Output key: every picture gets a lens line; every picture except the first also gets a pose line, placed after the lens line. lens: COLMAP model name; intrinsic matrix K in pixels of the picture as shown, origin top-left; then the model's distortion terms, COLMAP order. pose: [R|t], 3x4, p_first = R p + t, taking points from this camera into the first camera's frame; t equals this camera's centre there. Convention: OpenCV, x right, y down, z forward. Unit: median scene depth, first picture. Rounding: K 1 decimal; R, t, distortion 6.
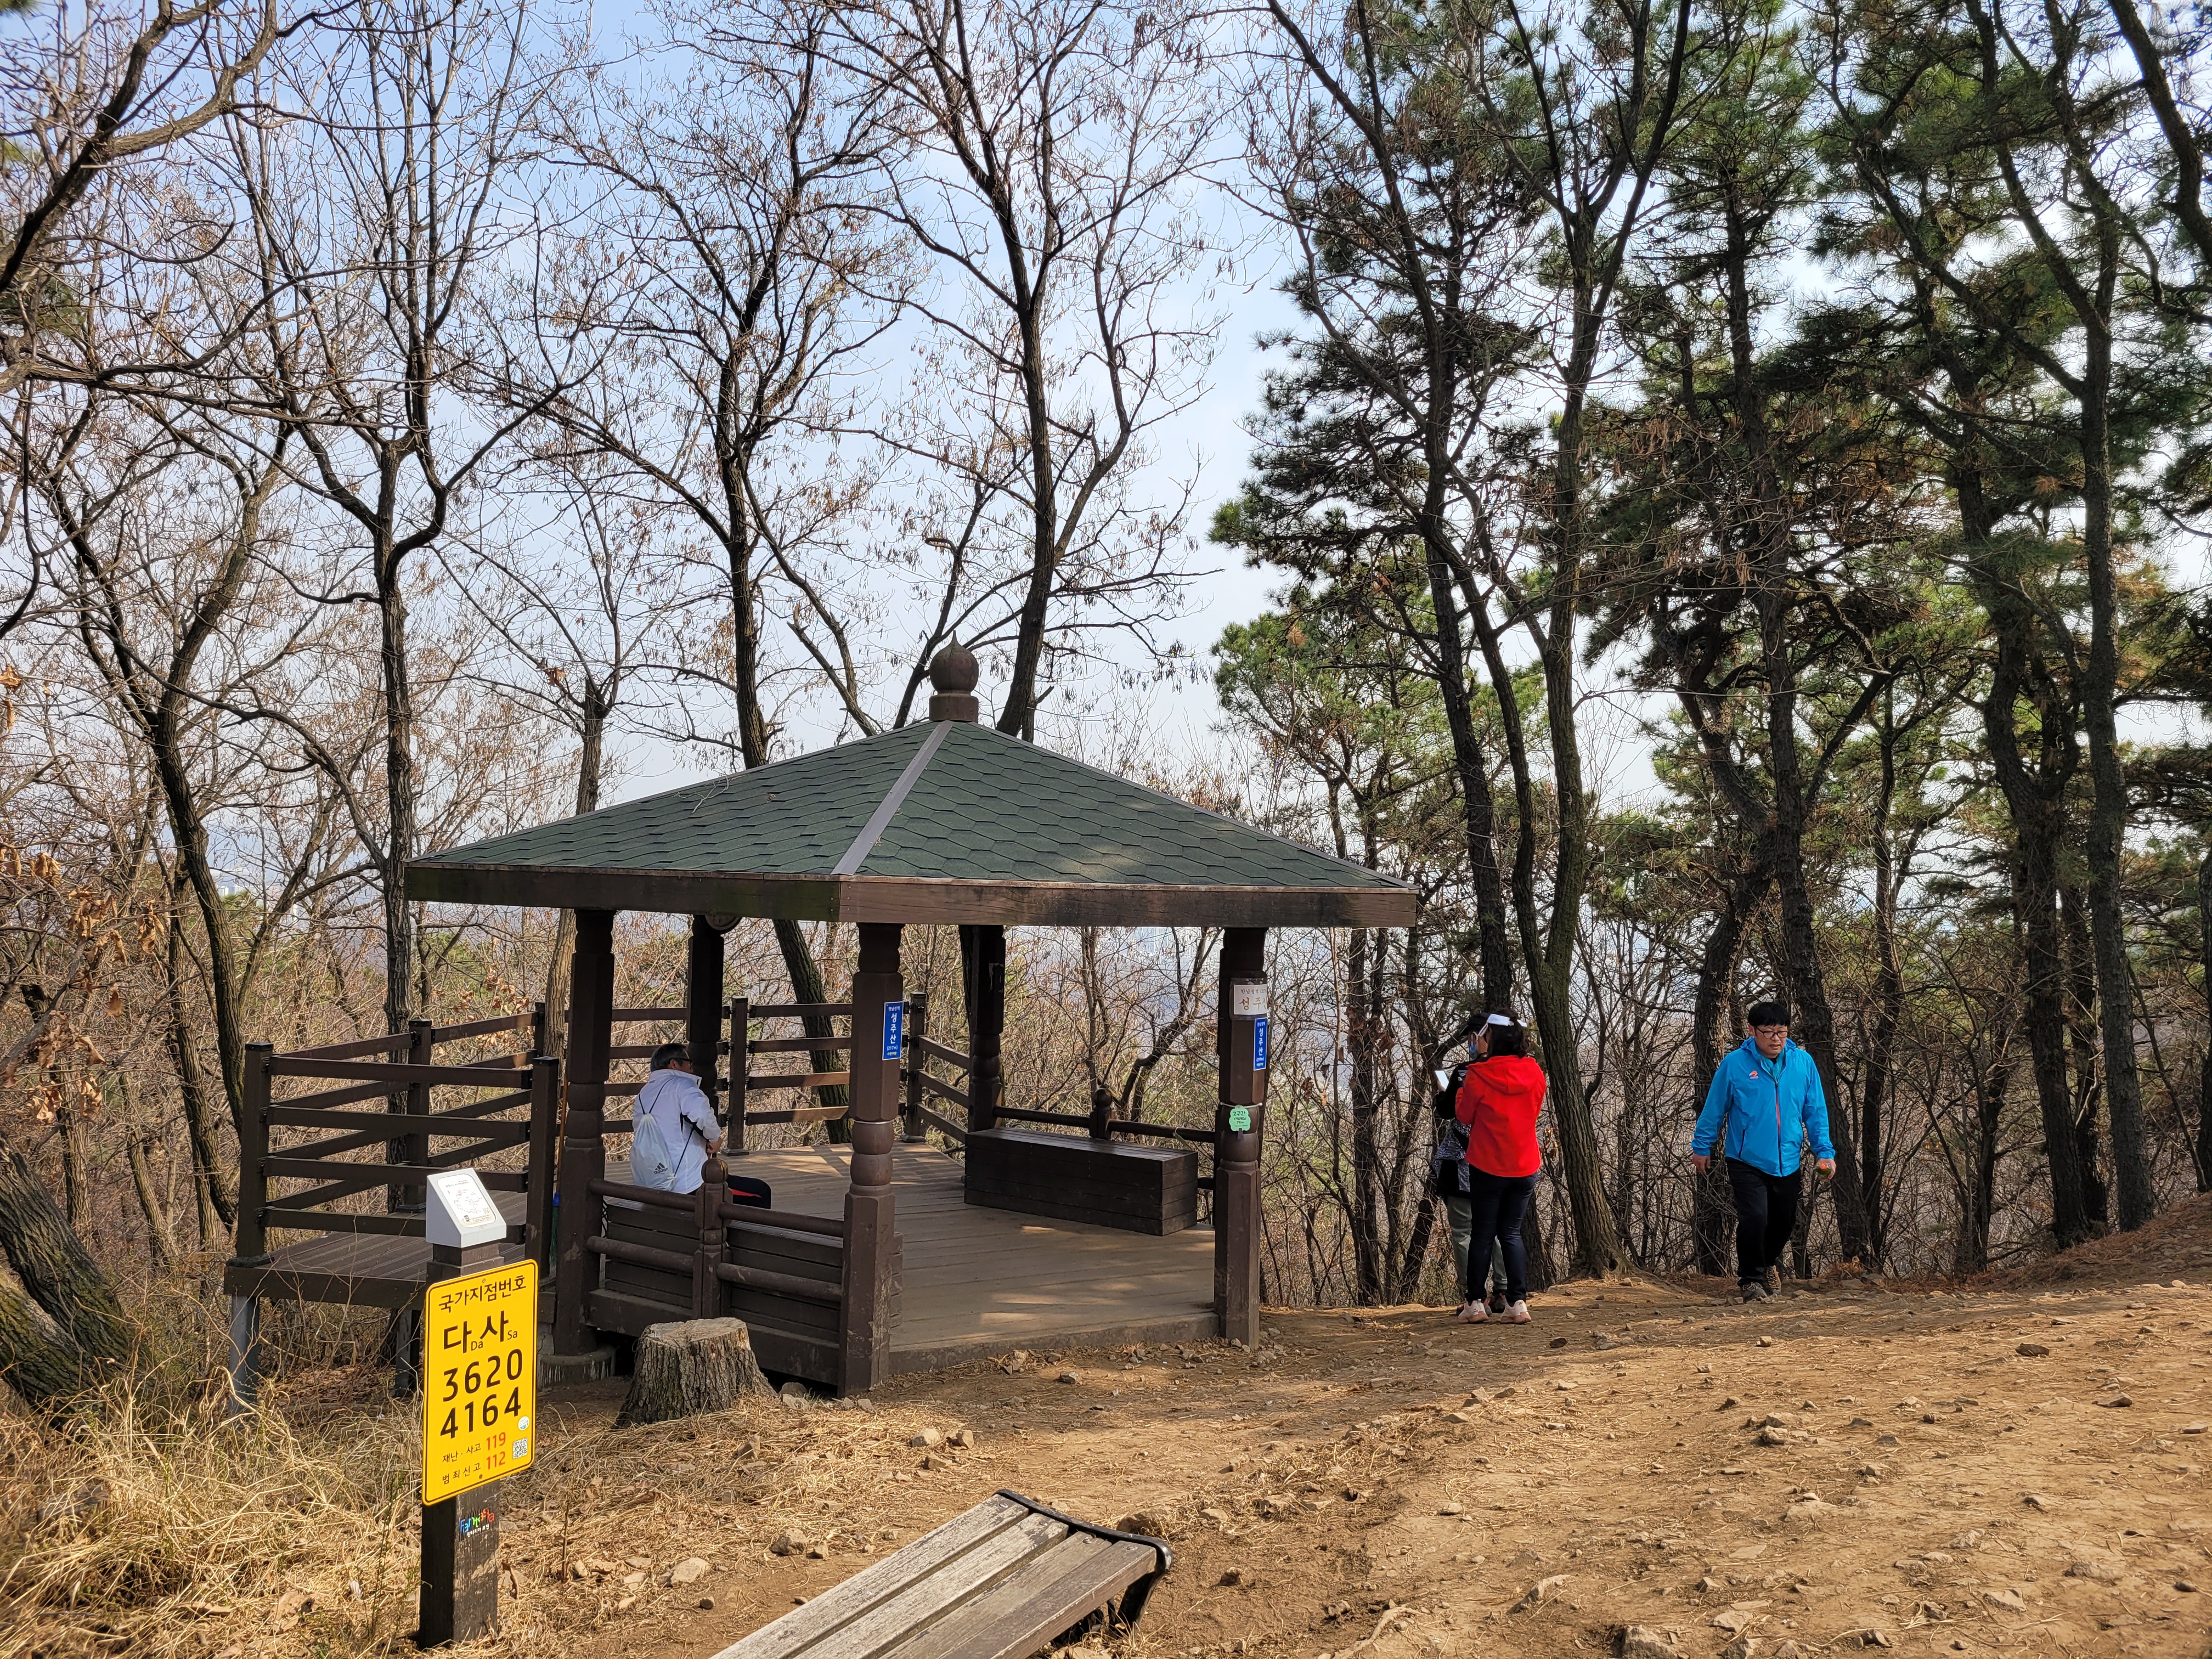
lens RADIAL K [[1655.6, 0, 1092.4], [0, 1655.6, 842.7], [0, 0, 1]] dist [0.052629, -0.014820]
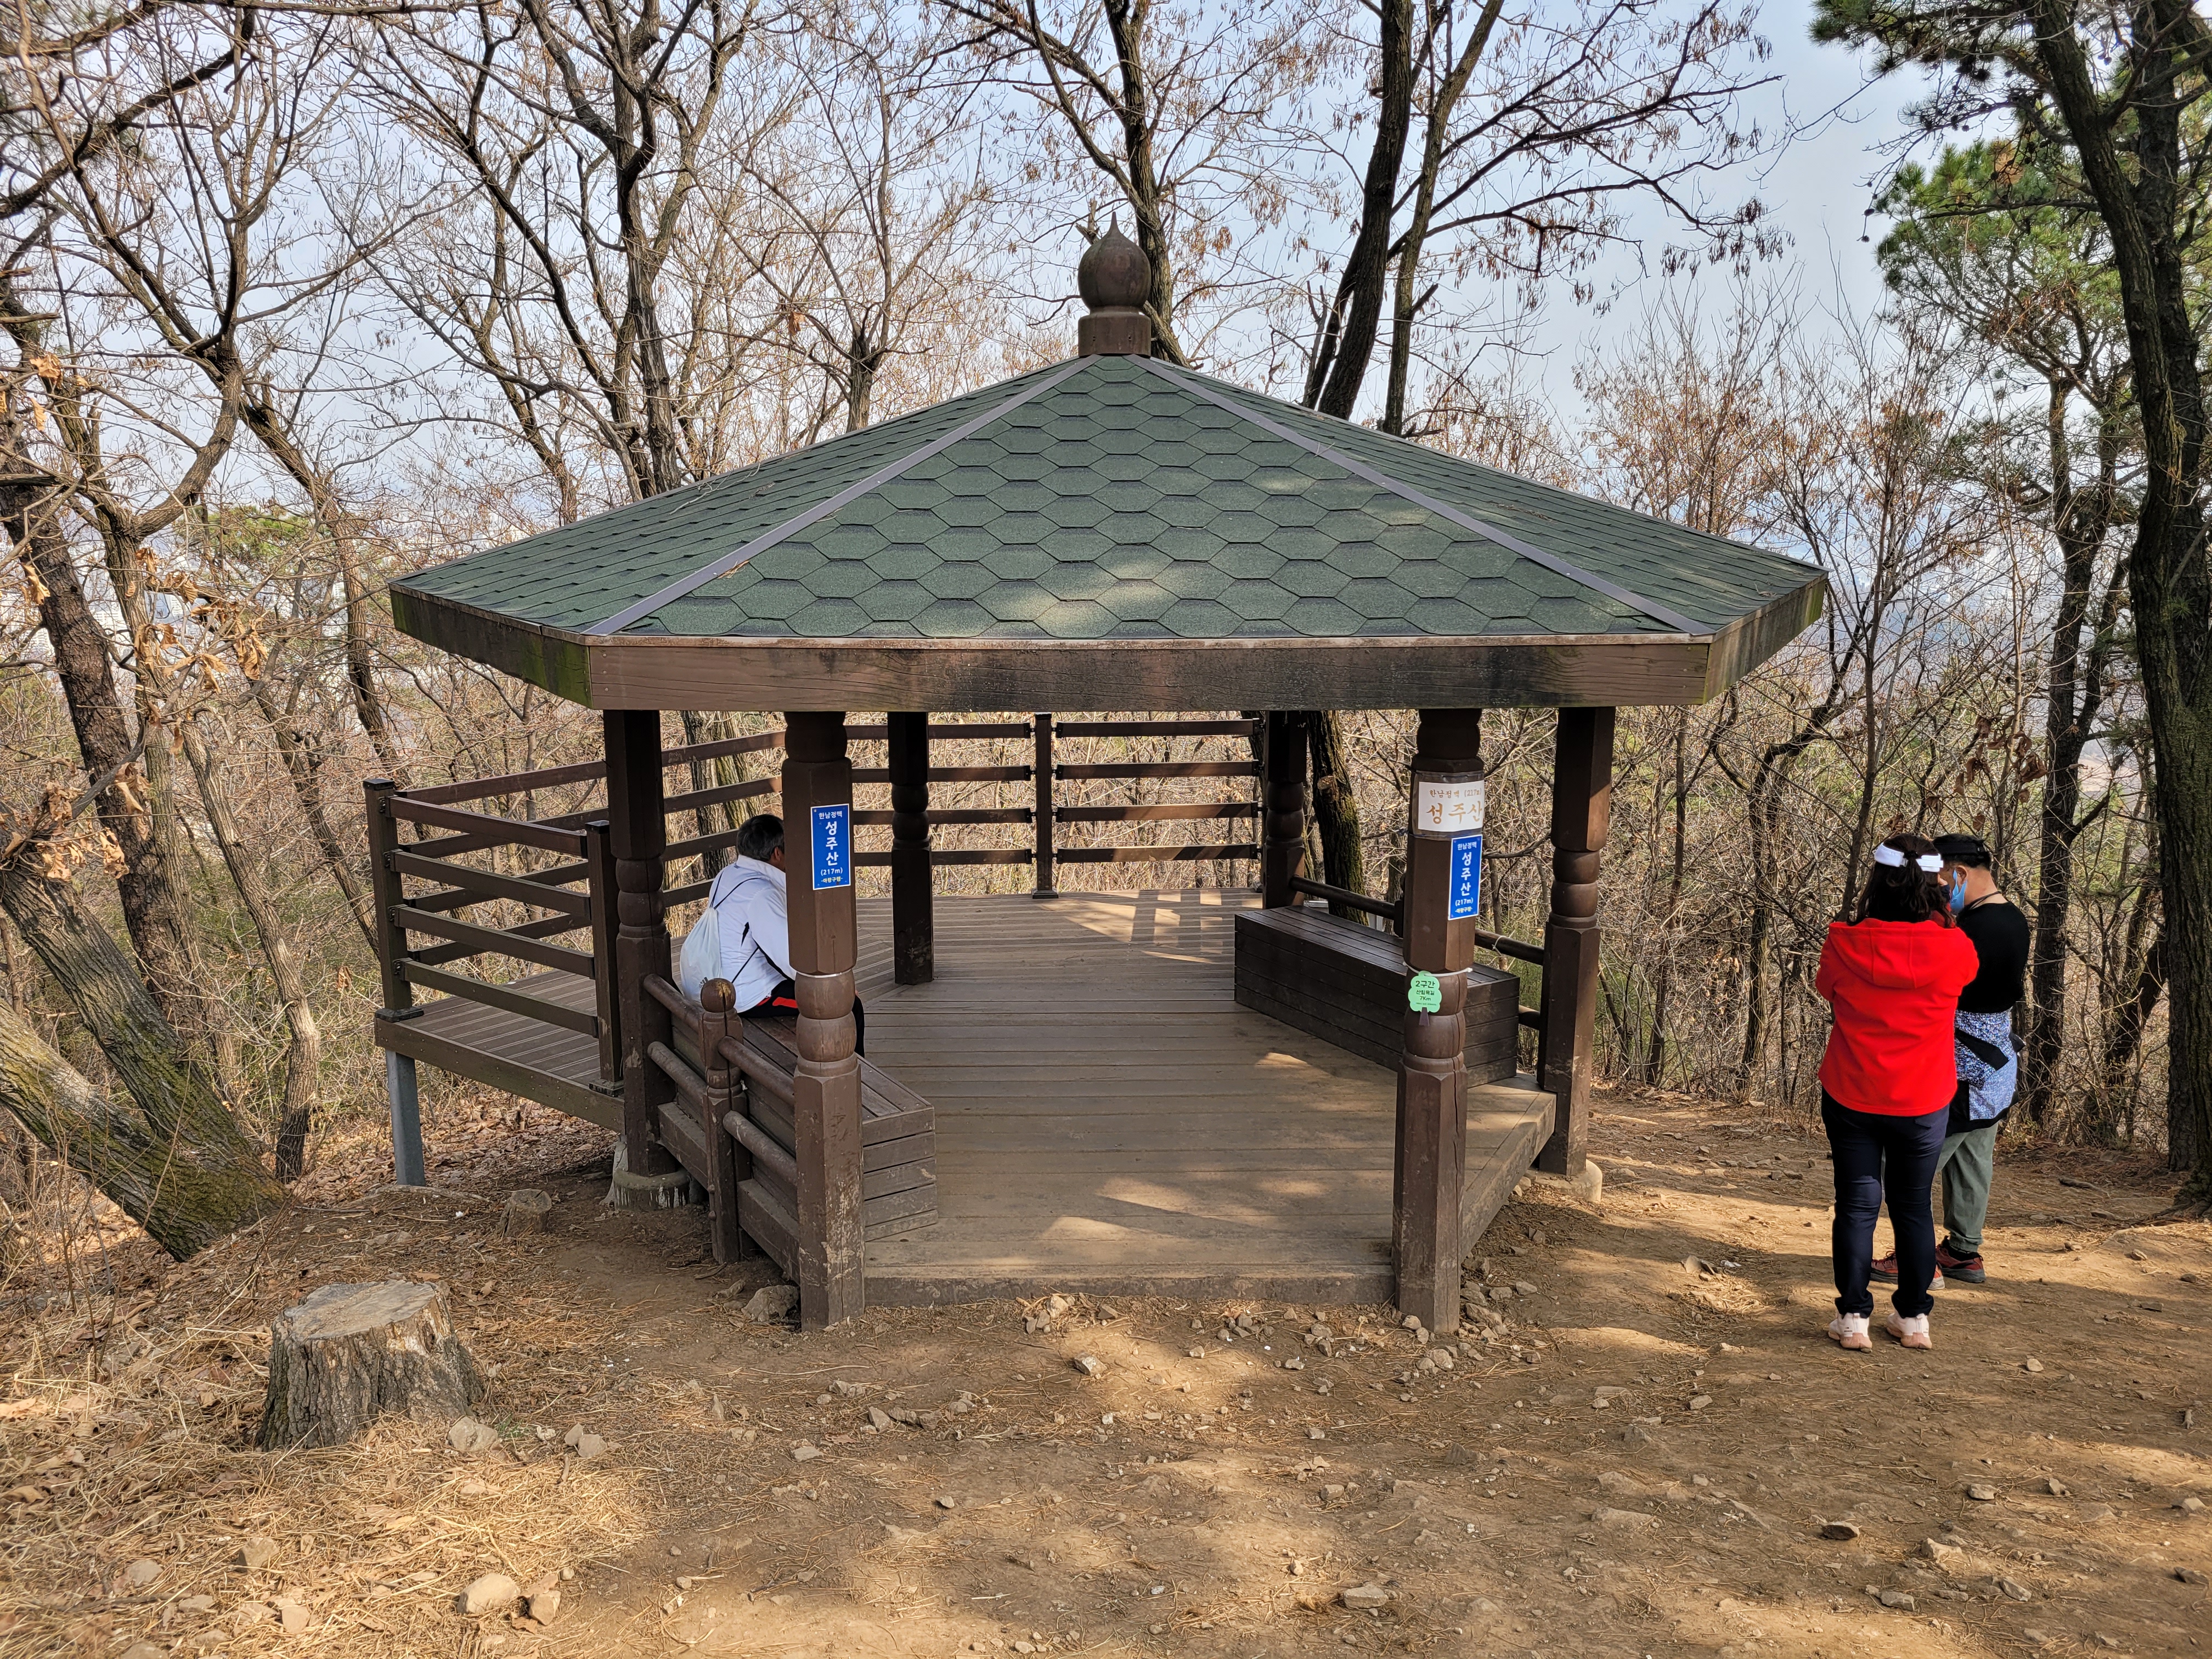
lens RADIAL K [[1655.6, 0, 1096.8], [0, 1655.6, 818.1], [0, 0, 1]] dist [0.052629, -0.014820]
pose [[0.907868, 0.056282, -0.415461, 0.116891], [0.029804, 0.979778, 0.197856, -0.012886], [0.418196, -0.192010, 0.887831, 0.202277]]
